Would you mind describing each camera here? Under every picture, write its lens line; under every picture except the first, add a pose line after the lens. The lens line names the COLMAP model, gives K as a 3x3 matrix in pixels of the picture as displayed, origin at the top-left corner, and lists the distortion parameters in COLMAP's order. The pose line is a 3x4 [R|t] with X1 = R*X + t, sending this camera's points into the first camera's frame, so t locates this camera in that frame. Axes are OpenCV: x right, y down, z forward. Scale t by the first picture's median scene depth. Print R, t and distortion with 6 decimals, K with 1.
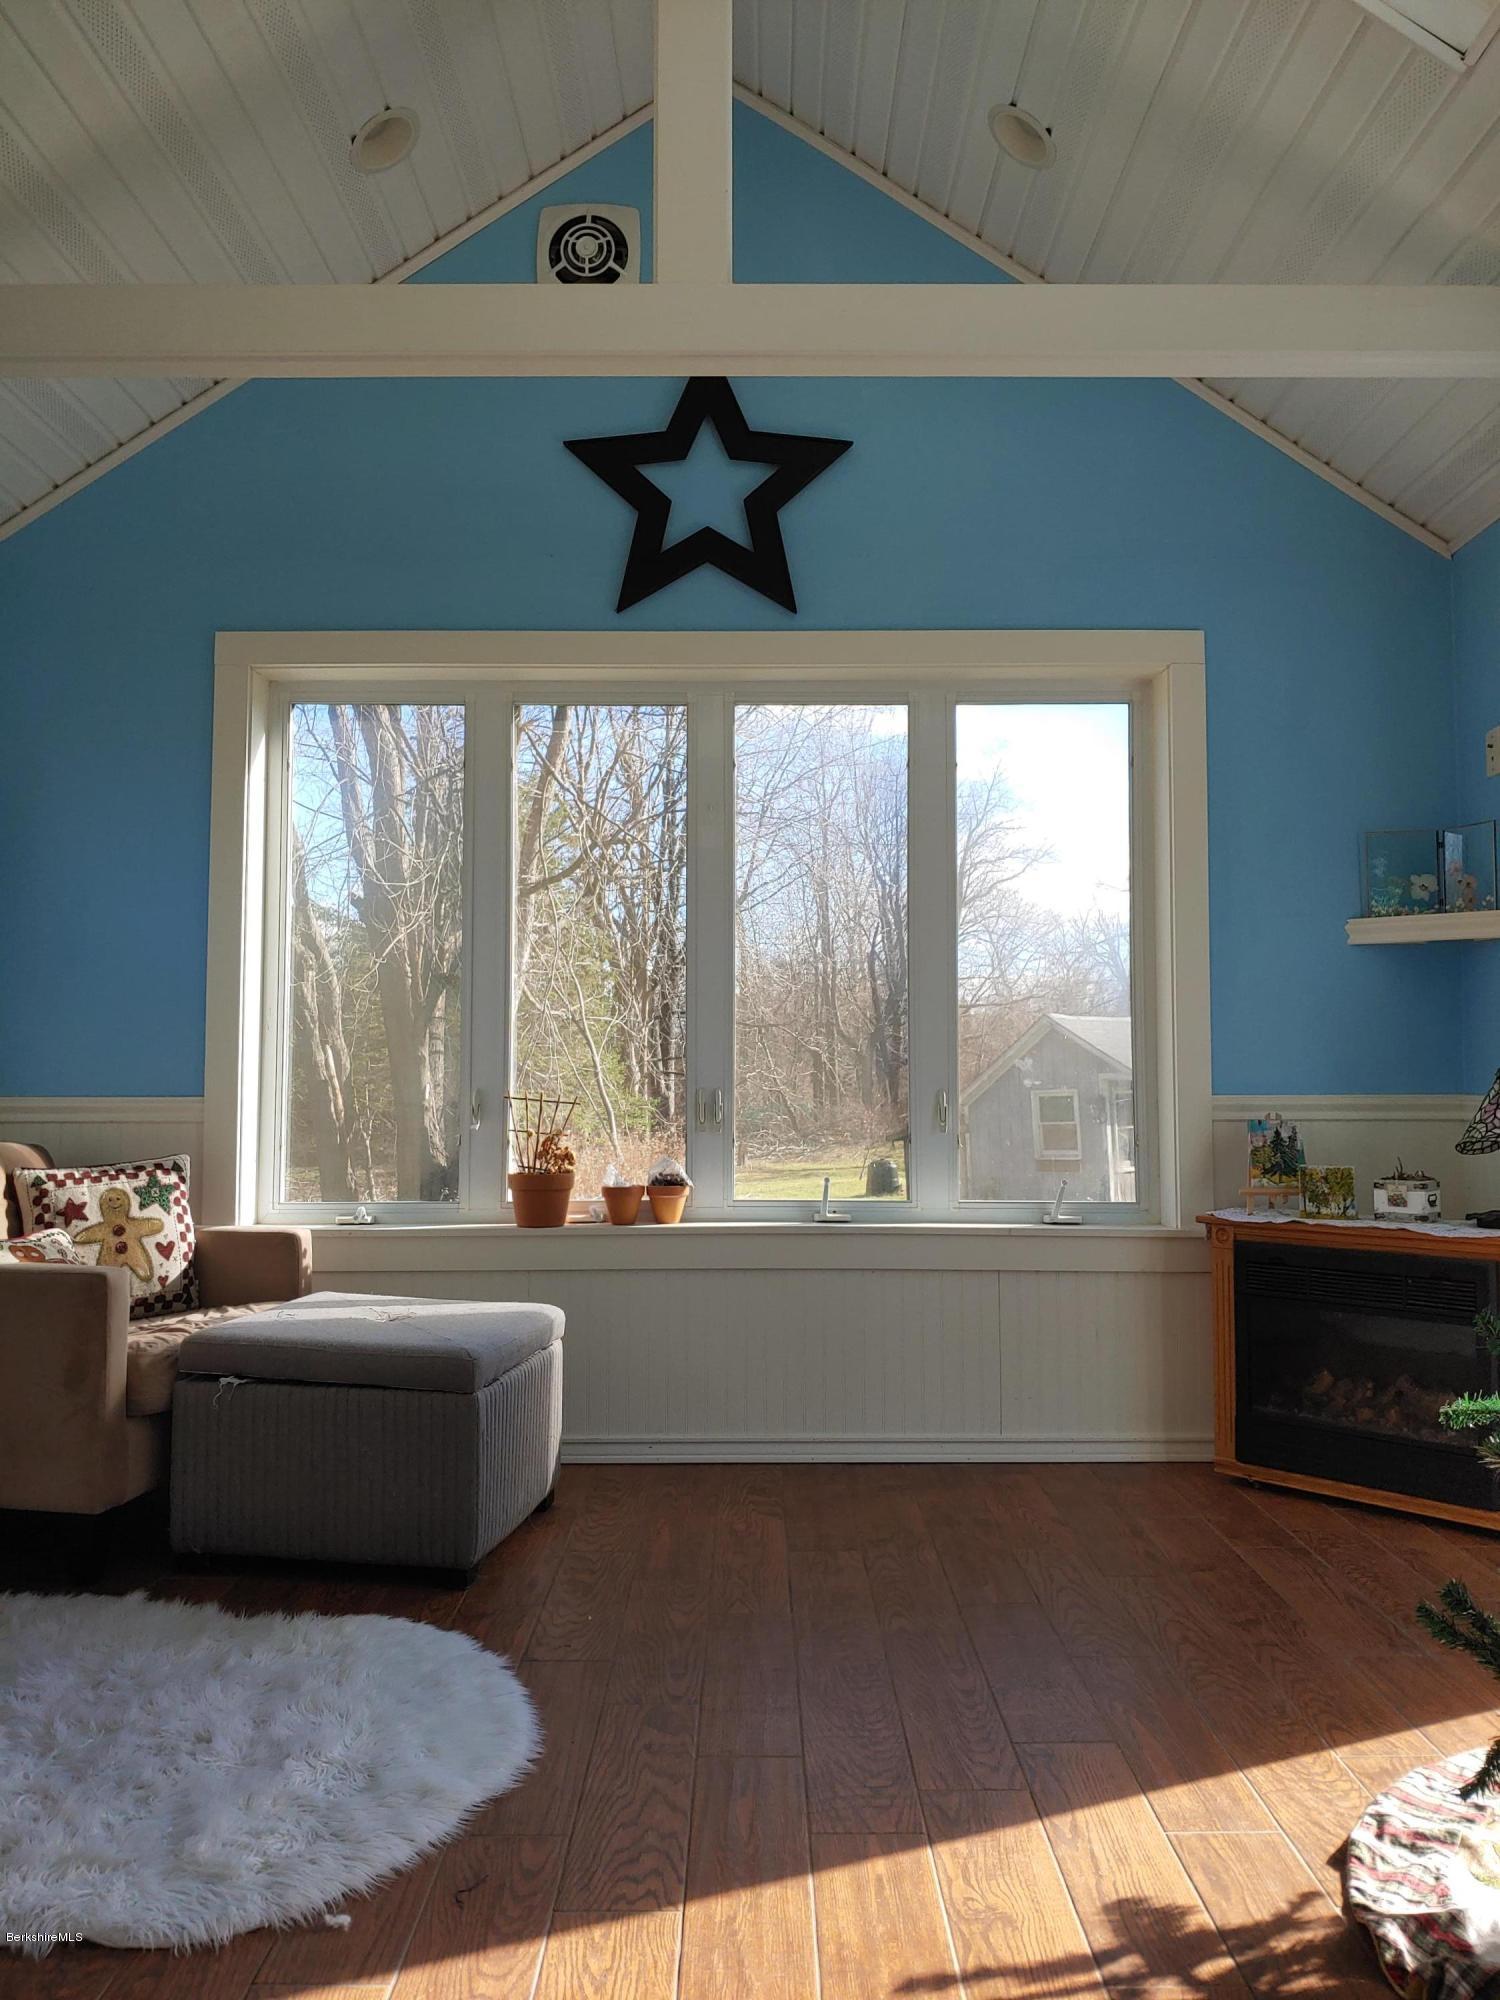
lens RADIAL K [[1489.6, 0, 752.4], [0, 1489.6, 1004.3], [0, 0, 1]] dist [-0.036722, 0.009934]
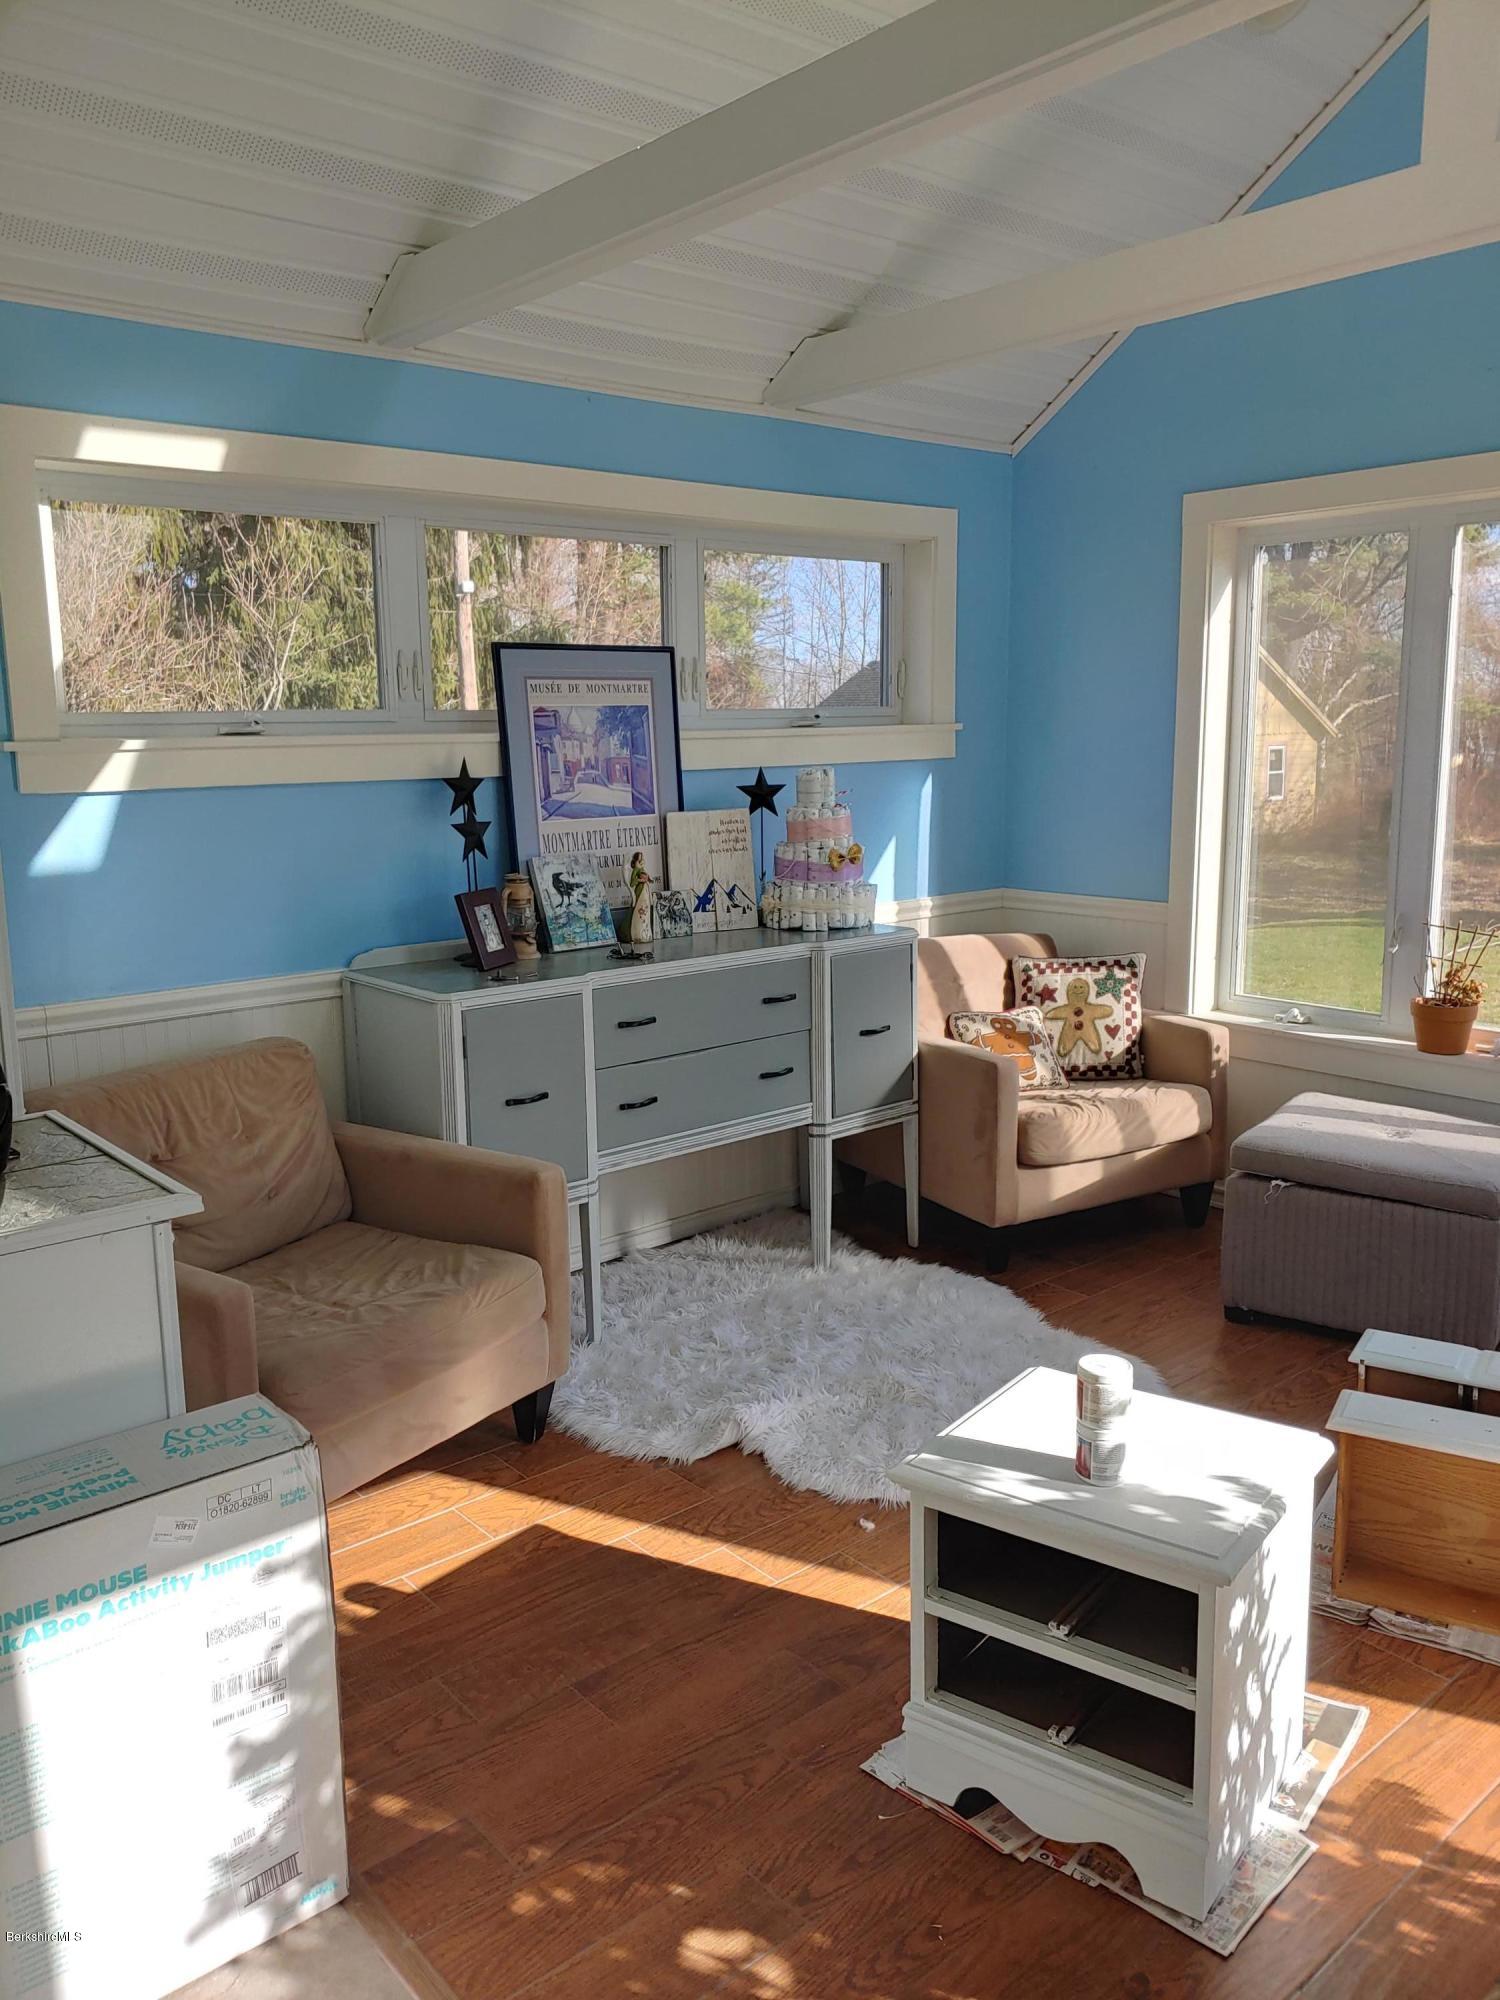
lens RADIAL K [[1489.6, 0, 746.7], [0, 1489.6, 993.6], [0, 0, 1]] dist [-0.036722, 0.009934]
pose [[0.643227, 0.131955, -0.754219, 0.356579], [0.049156, 0.975889, 0.212659, -0.150942], [0.764096, -0.173862, 0.621232, -0.024135]]
